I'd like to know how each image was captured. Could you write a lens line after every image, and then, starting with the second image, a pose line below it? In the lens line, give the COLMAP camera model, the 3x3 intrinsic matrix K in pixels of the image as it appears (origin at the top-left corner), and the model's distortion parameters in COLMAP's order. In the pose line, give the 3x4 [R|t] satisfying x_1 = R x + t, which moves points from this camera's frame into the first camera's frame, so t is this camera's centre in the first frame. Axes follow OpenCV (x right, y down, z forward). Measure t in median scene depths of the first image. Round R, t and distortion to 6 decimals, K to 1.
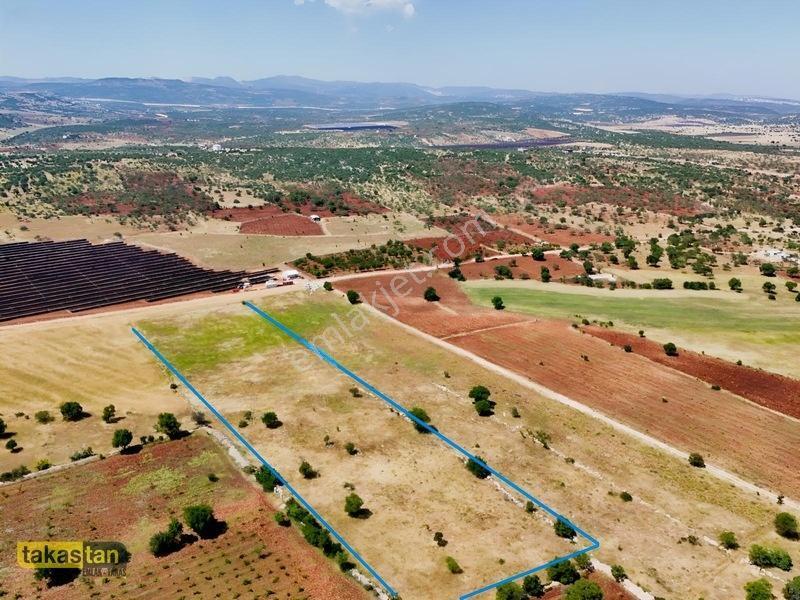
lens RADIAL K [[583.6, 0, 400.0], [0, 583.6, 300.0], [0, 0, 1]] dist [0.080568, -0.075260]
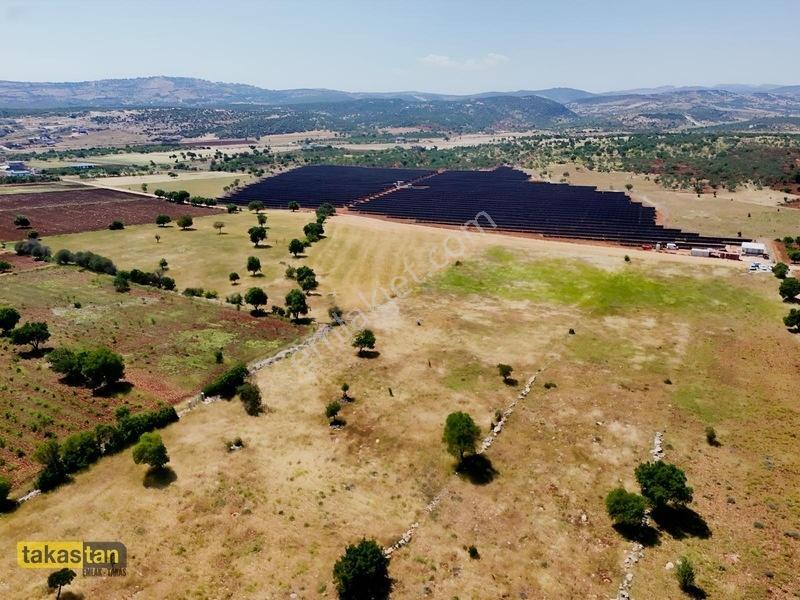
lens RADIAL K [[583.3, 0, 400.0], [0, 583.3, 300.0], [0, 0, 1]] dist [0.078292, -0.073829]
pose [[0.466737, 0.268480, -0.842659, 0.221700], [-0.280171, 0.948619, 0.147058, 0.023948], [0.838845, 0.167451, 0.517977, 0.404567]]
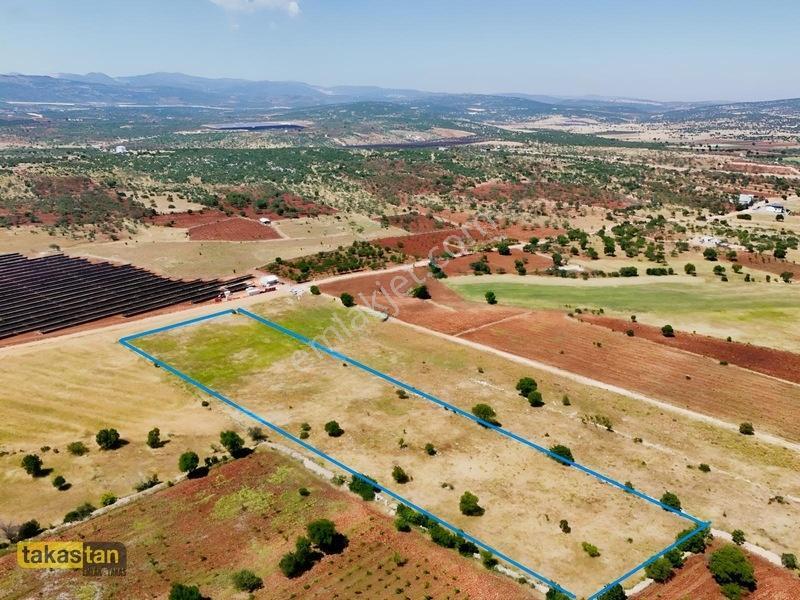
lens RADIAL K [[583.6, 0, 400.0], [0, 583.6, 300.0], [0, 0, 1]] dist [0.080568, -0.075260]
pose [[0.984339, -0.055727, 0.167246, -0.158146], [0.055565, 0.998439, 0.005649, -0.005380], [-0.167299, 0.003733, 0.985899, 0.010803]]
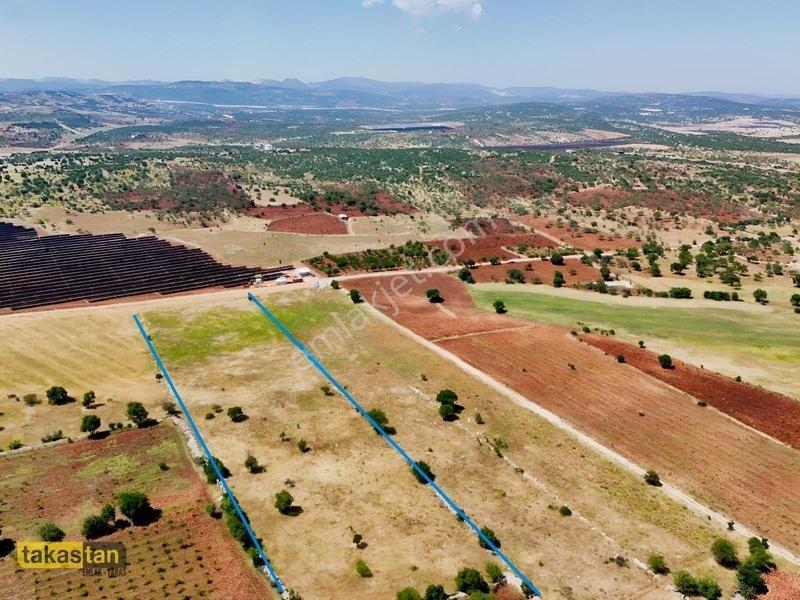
lens RADIAL K [[583.6, 0, 400.0], [0, 583.6, 300.0], [0, 0, 1]] dist [0.080568, -0.075260]
pose [[0.994575, 0.032635, -0.098773, 0.094954], [-0.032760, 0.999463, 0.000362, -0.001374], [0.098732, 0.002876, 0.995110, 0.007799]]
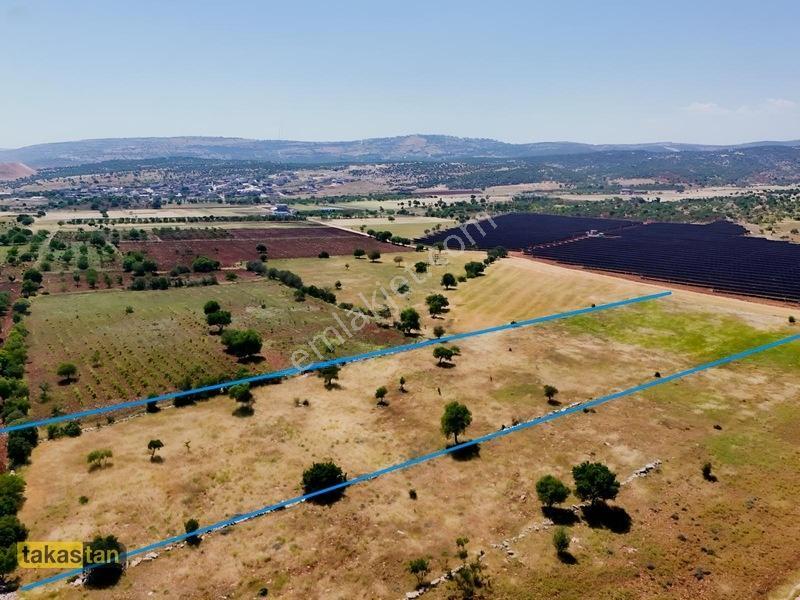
lens RADIAL K [[583.6, 0, 400.0], [0, 583.6, 300.0], [0, 0, 1]] dist [0.080568, -0.075260]
pose [[0.088744, 0.223370, -0.970685, 0.329452], [-0.317022, 0.930187, 0.185067, -0.000431], [0.944257, 0.291305, 0.153362, 0.480730]]
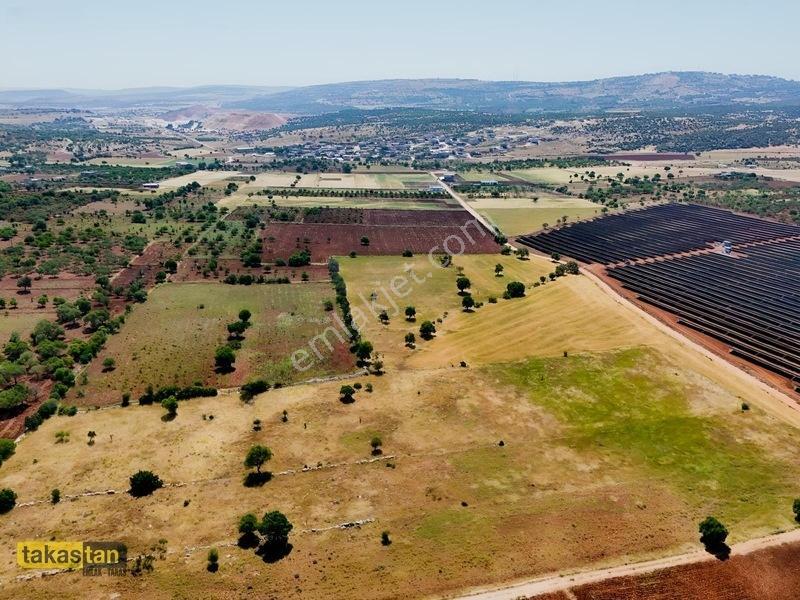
lens RADIAL K [[586.9, 0, 400.0], [0, 586.9, 300.0], [0, 0, 1]] dist [0.069670, -0.059919]
pose [[-0.307779, 0.307471, -0.900407, 0.392709], [-0.307358, 0.863477, 0.399922, -0.237175], [0.900446, 0.399835, -0.171257, 0.725160]]
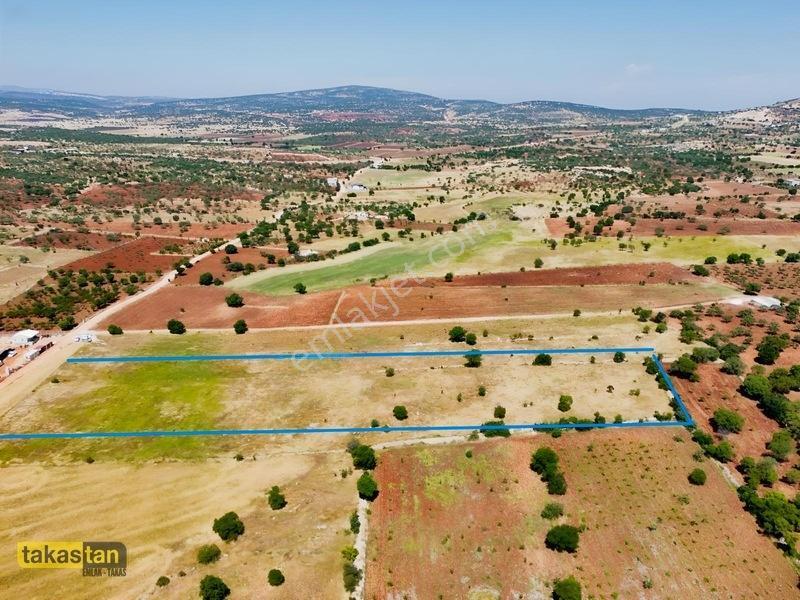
lens RADIAL K [[583.6, 0, 400.0], [0, 583.6, 300.0], [0, 0, 1]] dist [0.080568, -0.075260]
pose [[0.510429, -0.271371, 0.815978, -0.615659], [0.262991, 0.952697, 0.152328, -0.088974], [-0.818717, 0.136843, 0.557652, 0.236311]]
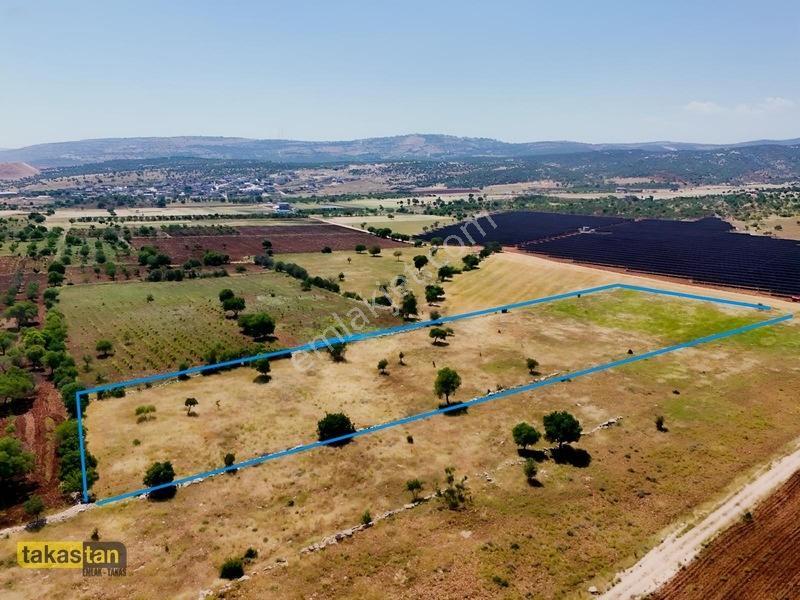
lens RADIAL K [[583.6, 0, 400.0], [0, 583.6, 300.0], [0, 0, 1]] dist [0.080568, -0.075260]
pose [[0.089893, 0.224180, -0.970393, 0.385349], [-0.315825, 0.930468, 0.185699, 0.001484], [0.944549, 0.289782, 0.154445, 0.476400]]
